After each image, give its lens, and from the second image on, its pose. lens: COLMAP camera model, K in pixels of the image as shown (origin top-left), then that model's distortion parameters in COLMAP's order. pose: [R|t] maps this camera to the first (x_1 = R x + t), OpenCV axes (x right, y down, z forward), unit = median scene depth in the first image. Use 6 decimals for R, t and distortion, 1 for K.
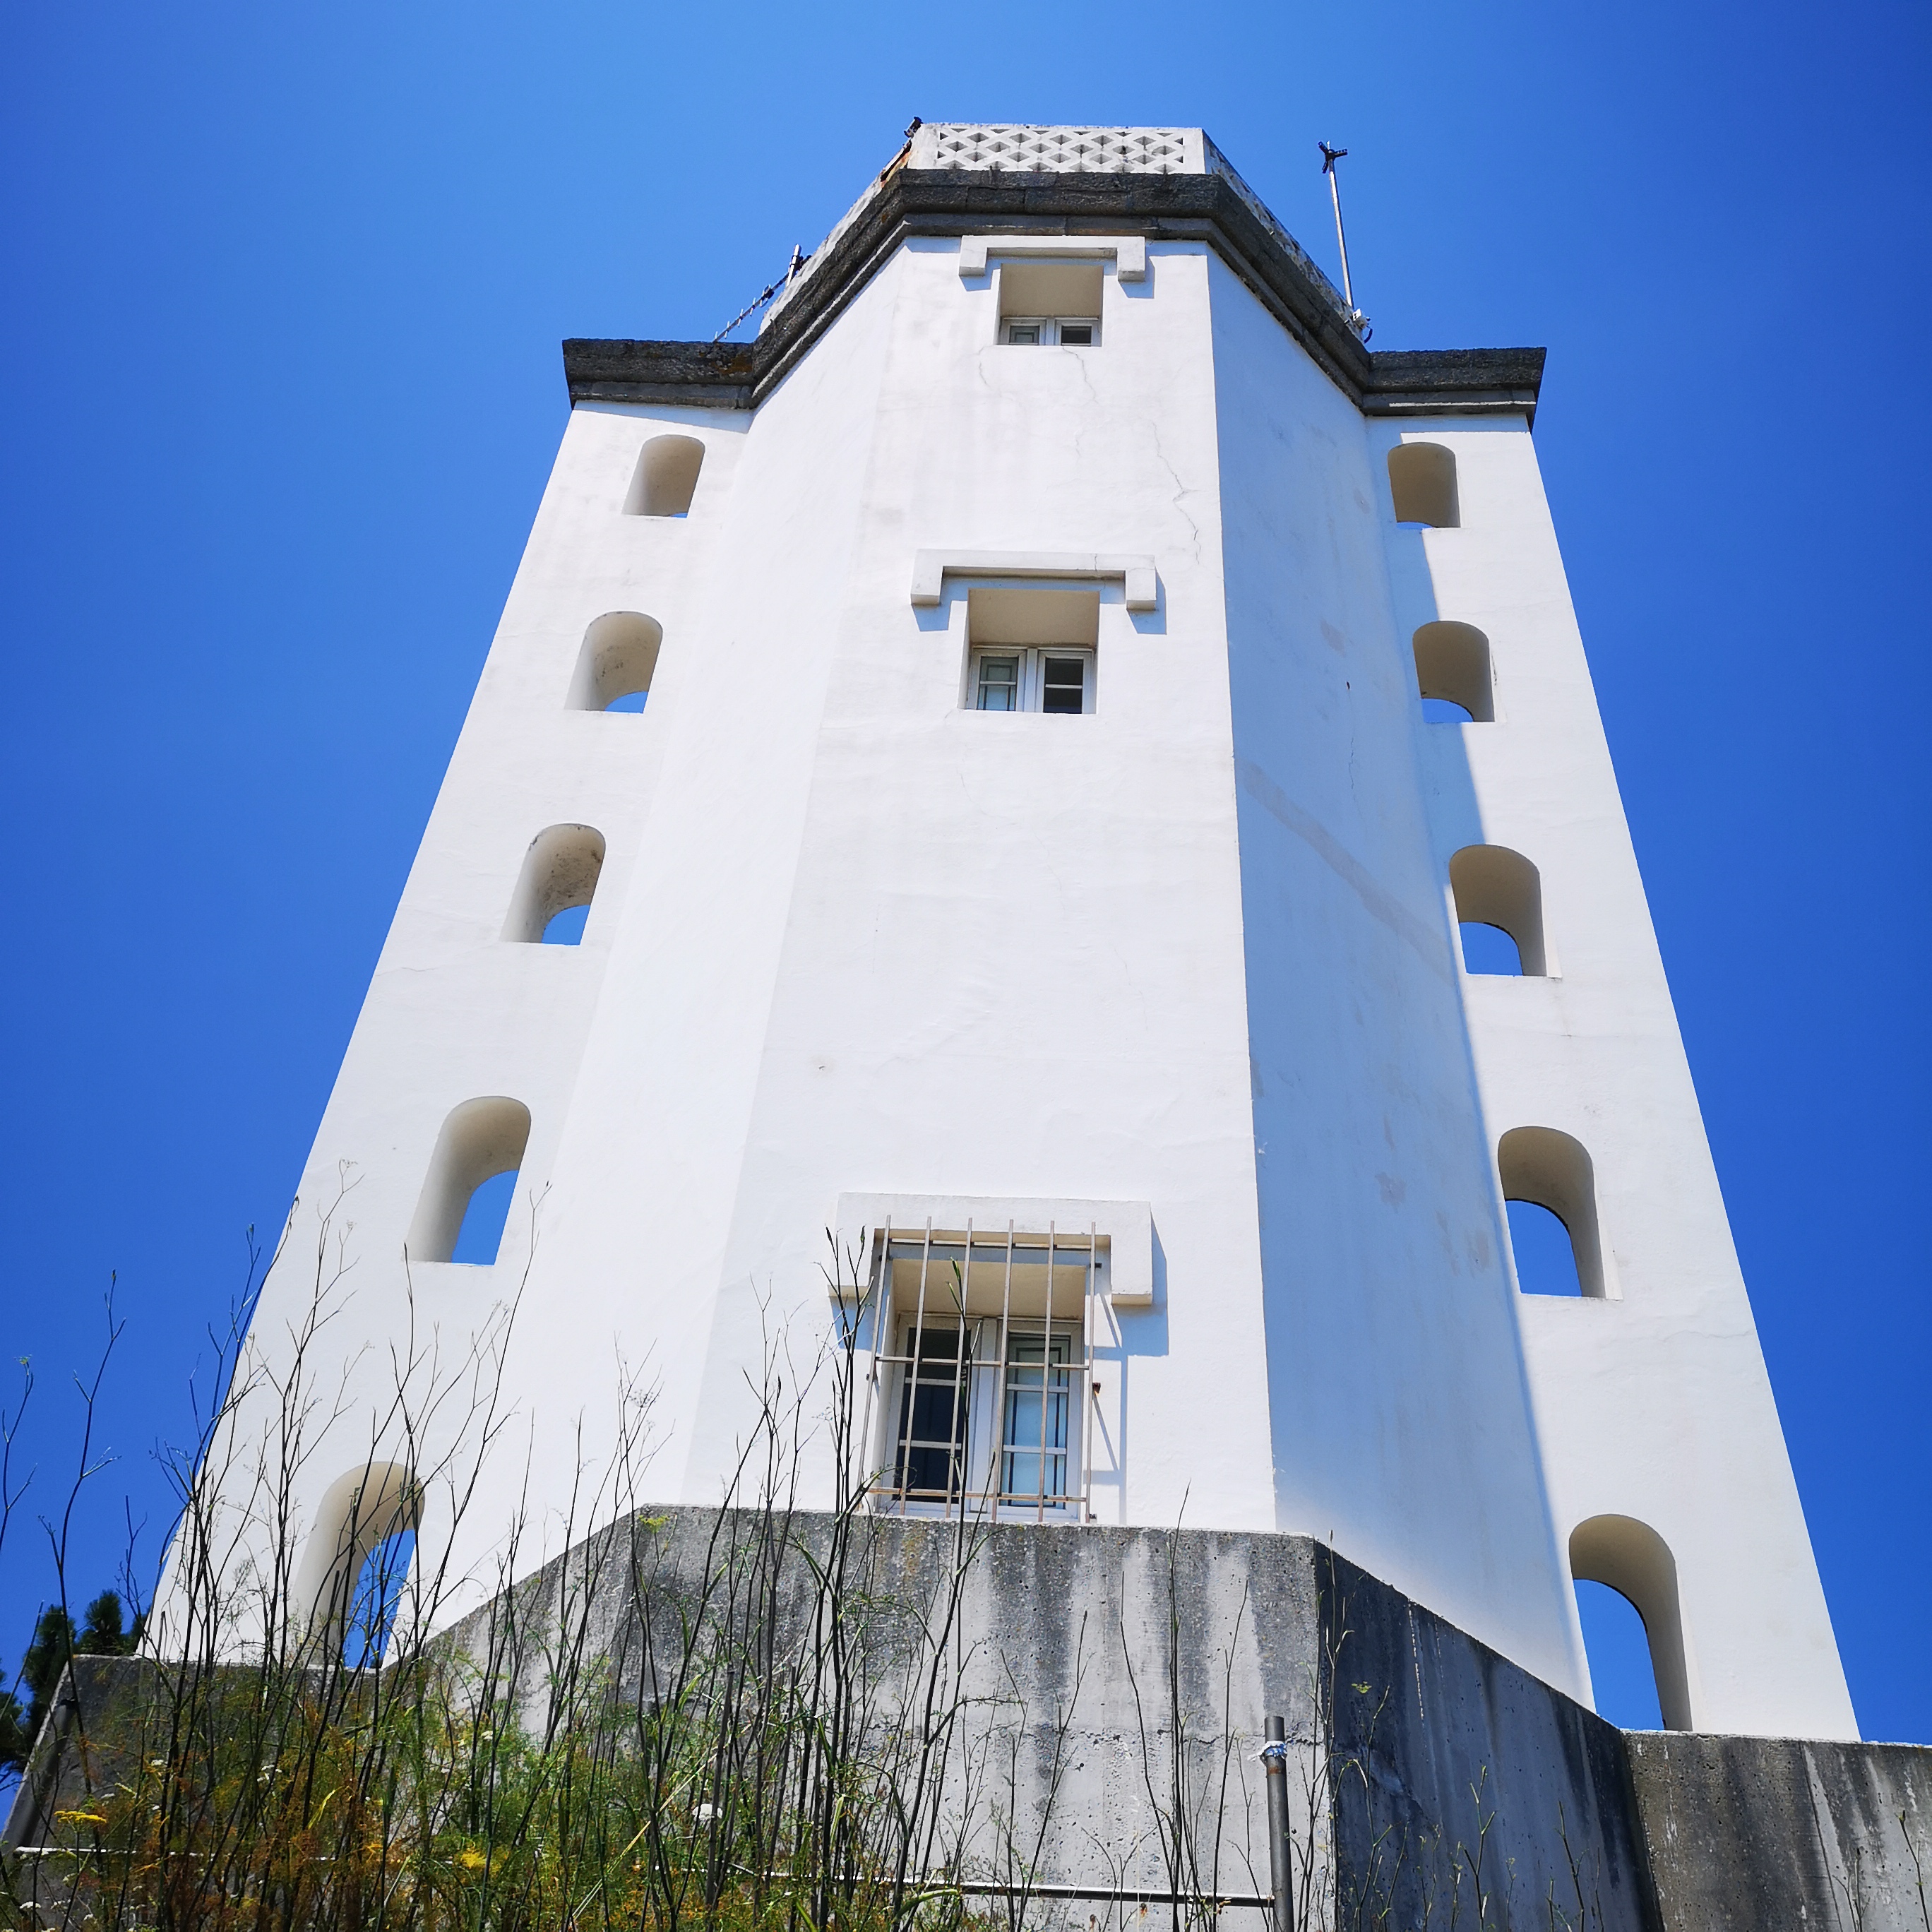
lens RADIAL K [[1936.4, 0, 966.0], [0, 1936.4, 966.0], [0, 0, 1]] dist [0.081178, -0.082826]
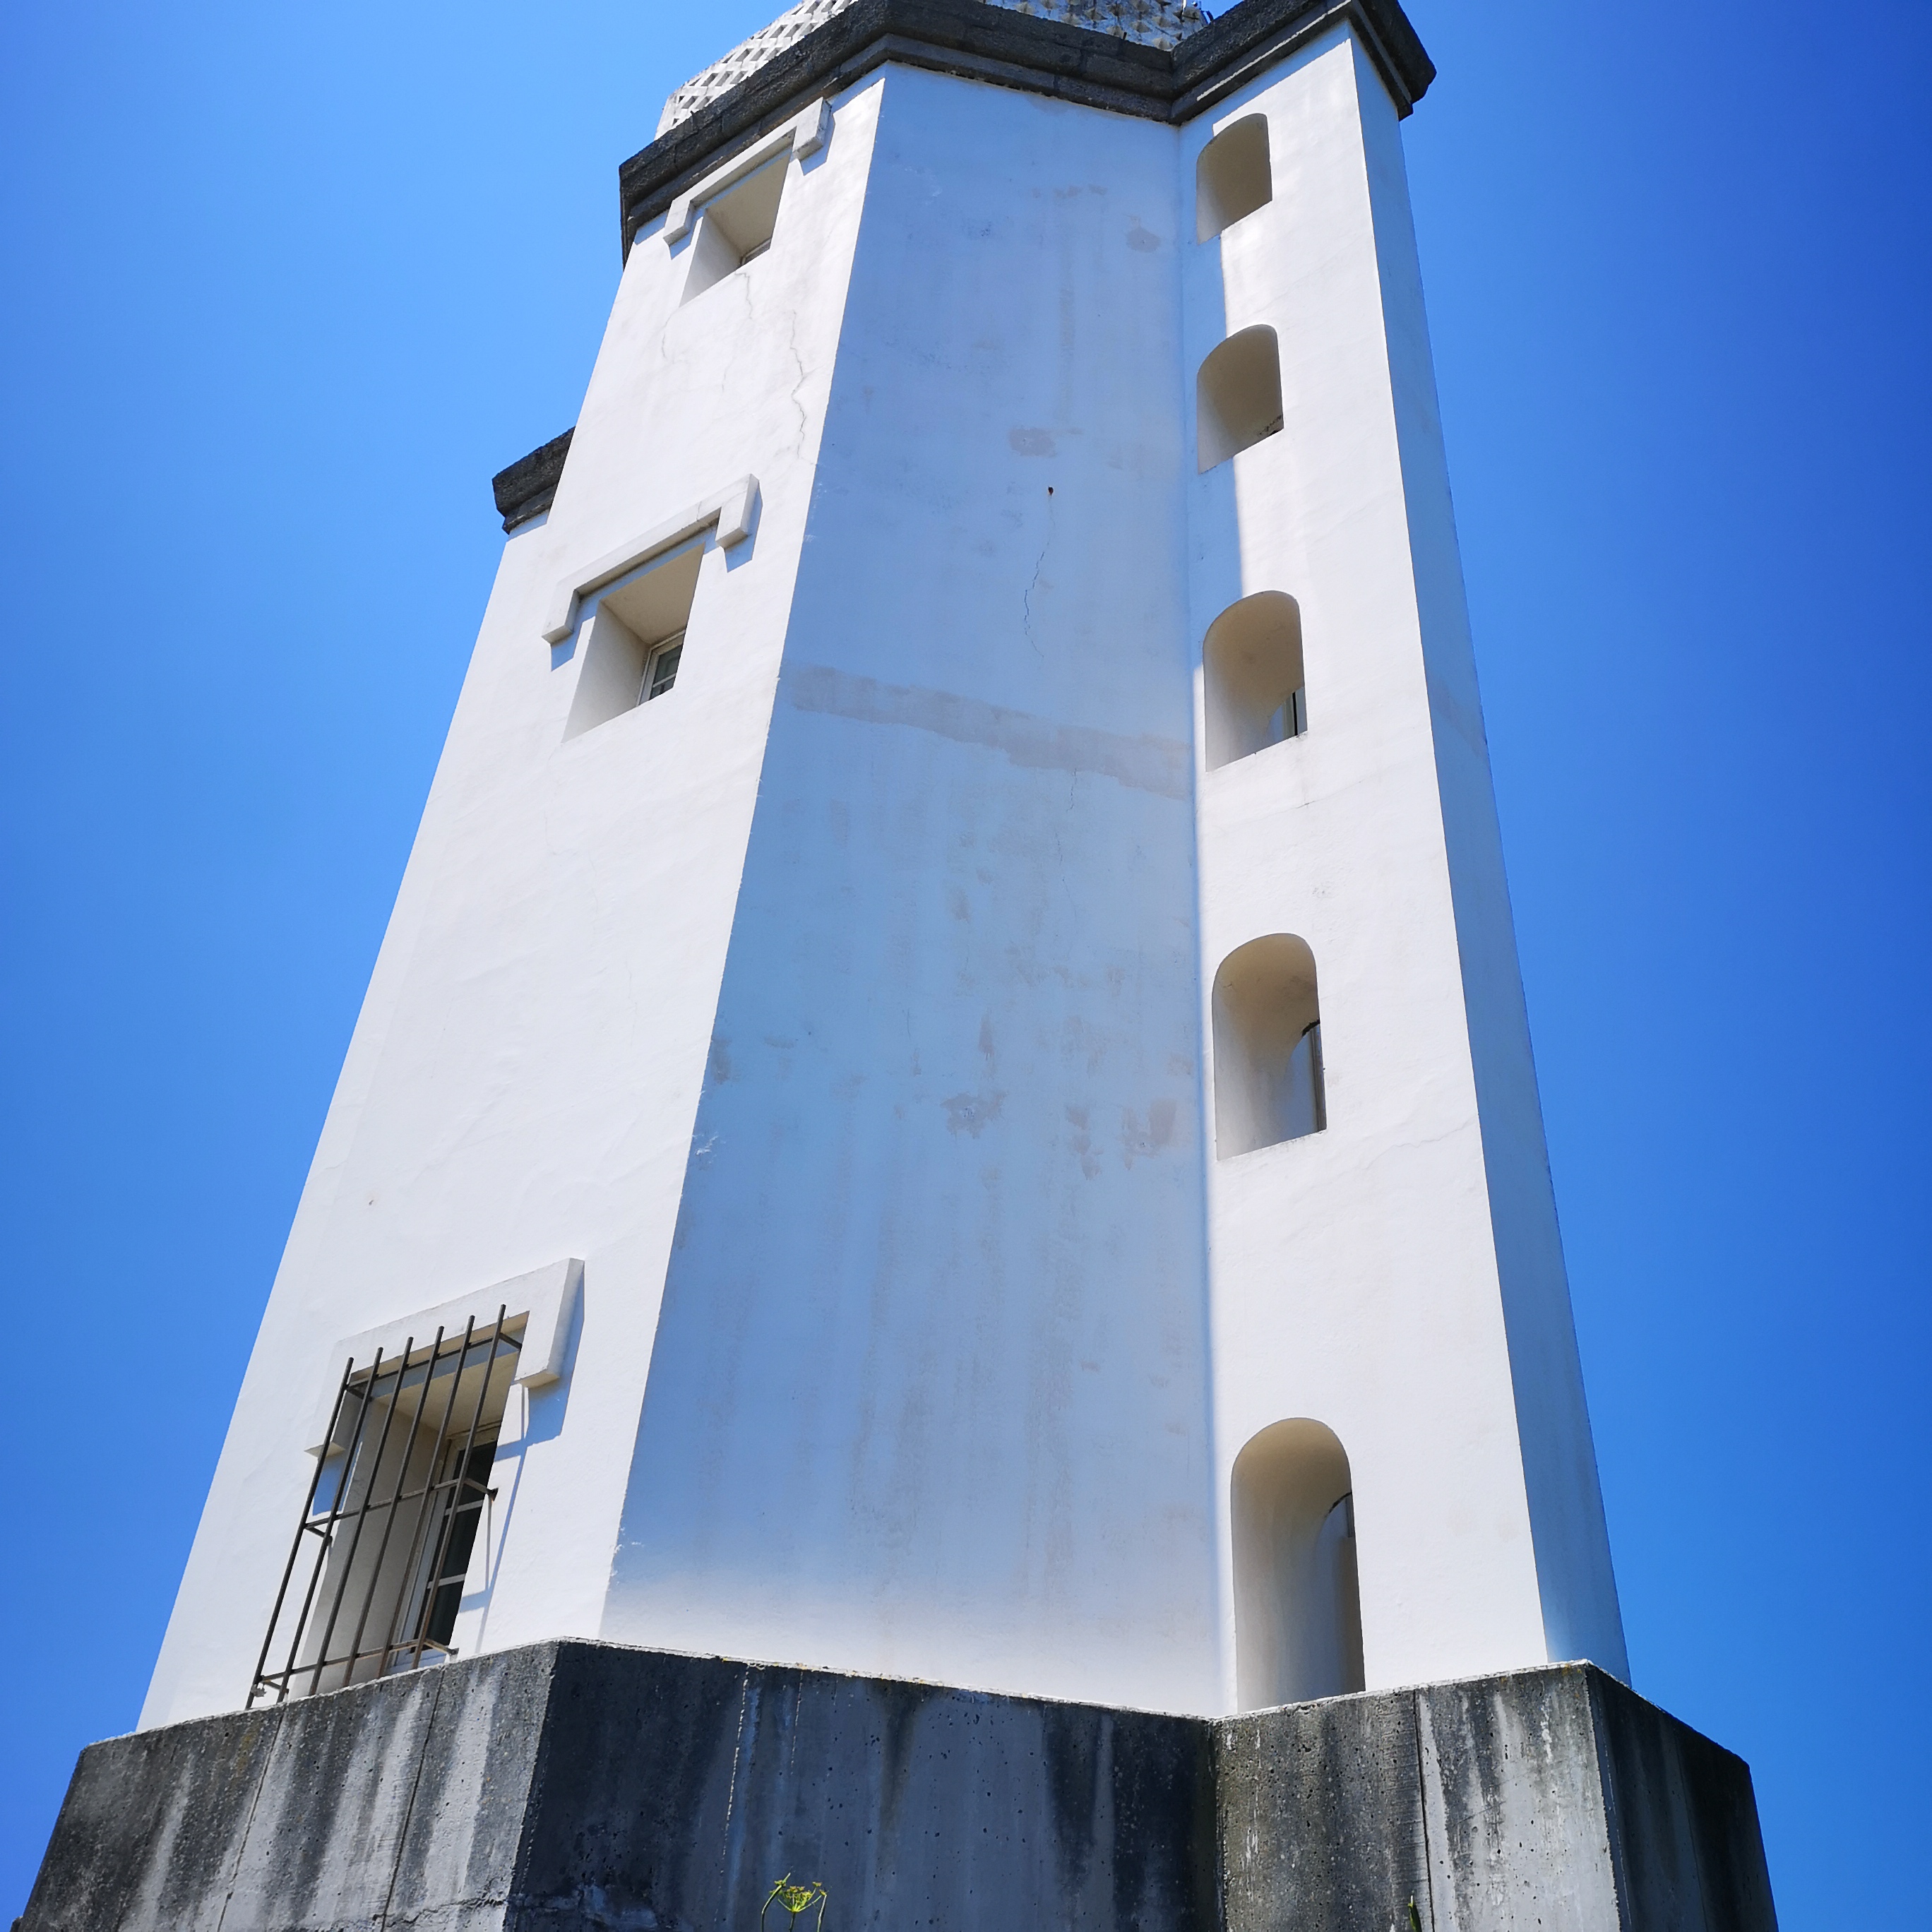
lens RADIAL K [[1936.4, 0, 966.0], [0, 1936.4, 966.0], [0, 0, 1]] dist [0.081178, -0.082826]
pose [[0.829265, -0.357189, -0.429809, 0.714142], [0.376274, 0.925503, -0.043155, 0.110170], [0.413204, -0.125939, 0.901888, 0.301634]]
